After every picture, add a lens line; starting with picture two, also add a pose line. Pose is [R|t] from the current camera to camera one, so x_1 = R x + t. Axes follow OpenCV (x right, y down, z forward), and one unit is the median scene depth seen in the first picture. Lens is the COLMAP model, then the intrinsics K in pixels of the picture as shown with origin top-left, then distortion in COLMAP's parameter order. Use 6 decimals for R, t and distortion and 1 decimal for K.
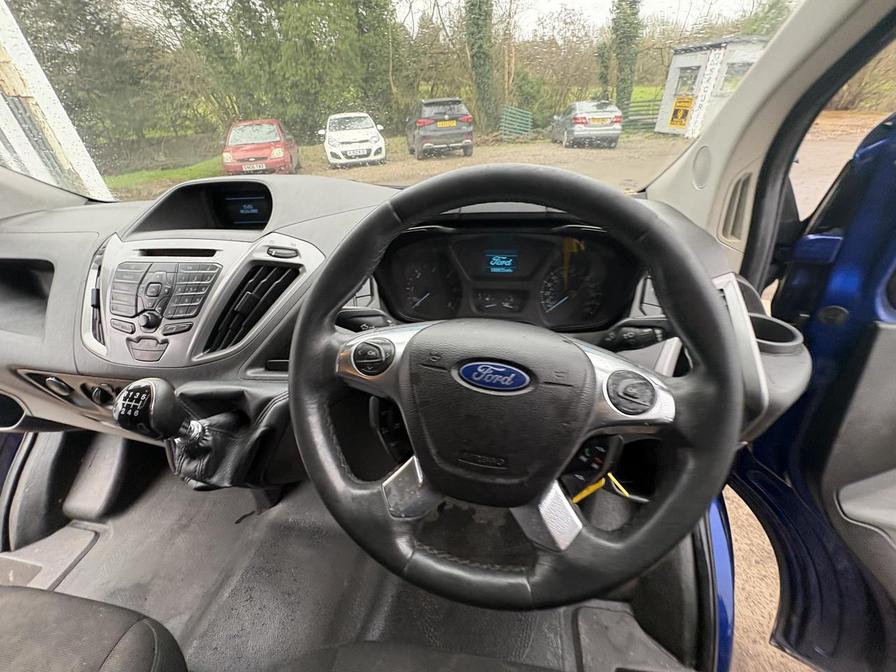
lens RADIAL K [[354.1, 0, 449.4], [0, 354.1, 337.1], [0, 0, 1]] dist [-0.002782, 0.001160]
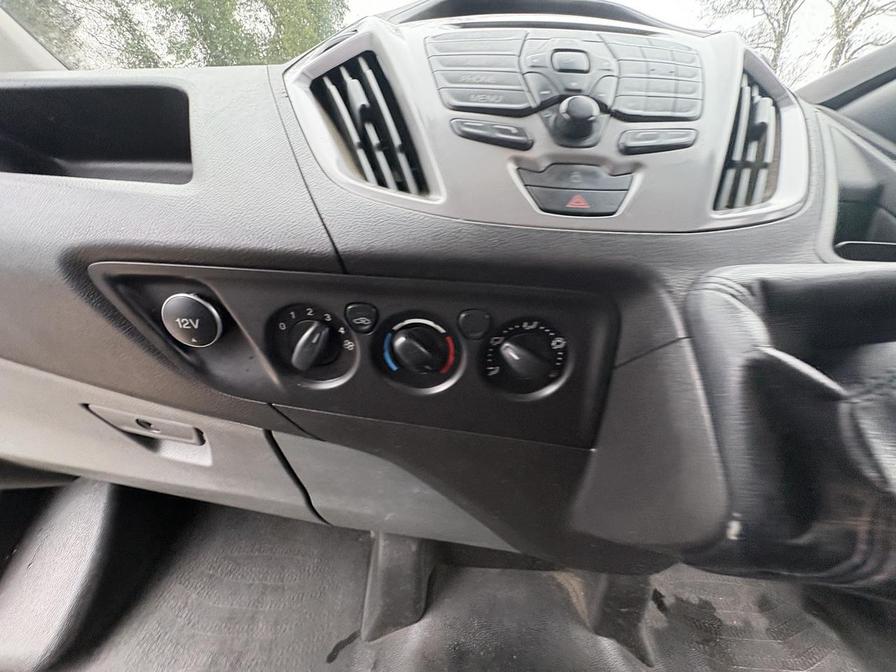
lens RADIAL K [[354.1, 0, 448.1], [0, 354.1, 335.9], [0, 0, 1]] dist [-0.002782, 0.001160]
pose [[0.987435, 0.040587, 0.152722, -0.512068], [-0.011925, 0.982837, -0.184089, 0.126365], [-0.157573, 0.179955, 0.970972, 0.338417]]
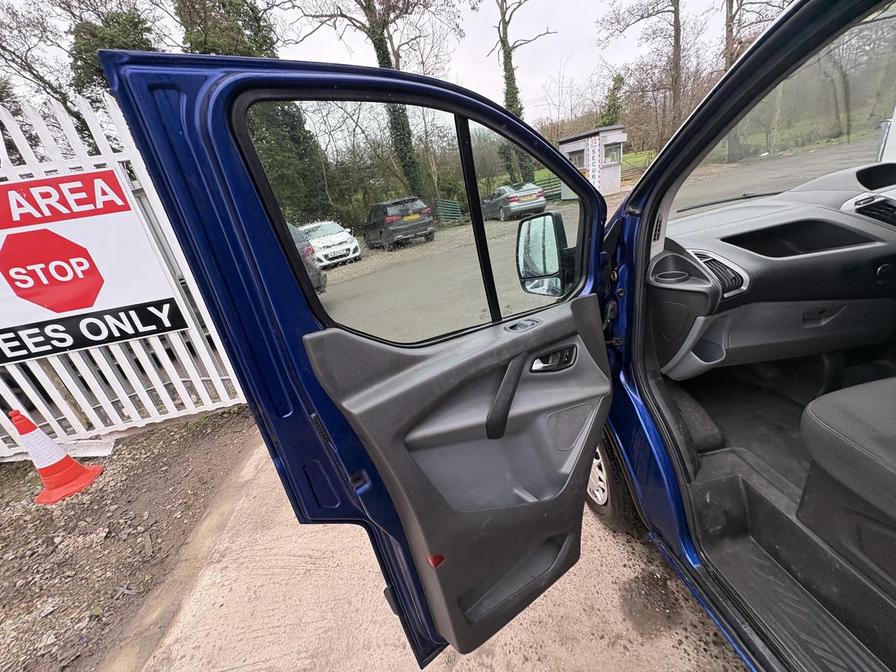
lens RADIAL K [[354.1, 0, 449.8], [0, 354.1, 336.8], [0, 0, 1]] dist [-0.002782, 0.001160]
pose [[0.952806, -0.223118, 0.205863, -1.963090], [0.263302, 0.944890, -0.194562, 0.110415], [-0.151107, 0.239584, 0.959044, -0.141985]]
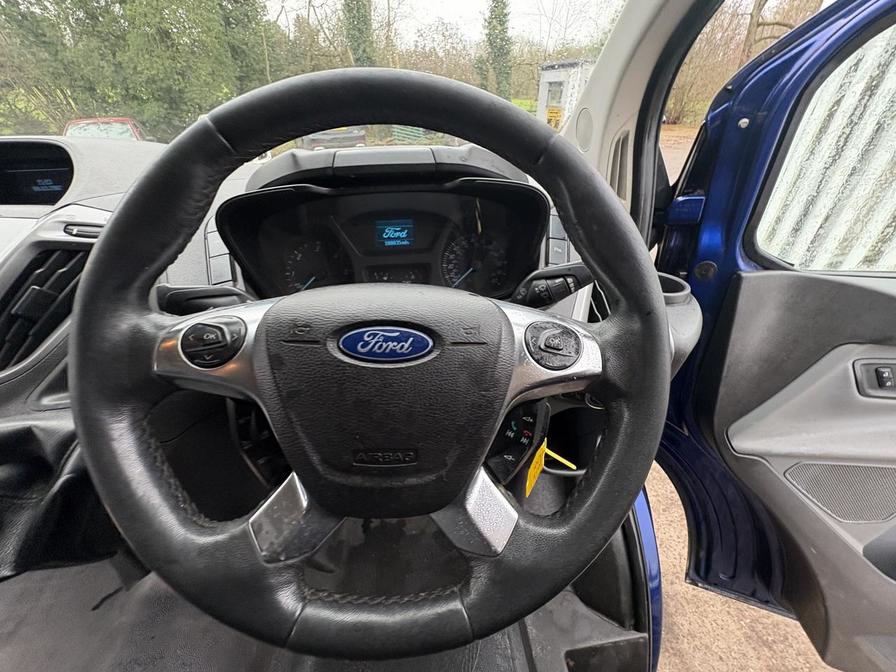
lens RADIAL K [[354.1, 0, 446.9], [0, 354.1, 337.7], [0, 0, 1]] dist [-0.002782, 0.001160]
pose [[0.967880, -0.111163, 0.225502, 0.024562], [0.114477, 0.993425, -0.001630, 0.033550], [-0.223838, 0.027393, 0.974241, 0.071860]]
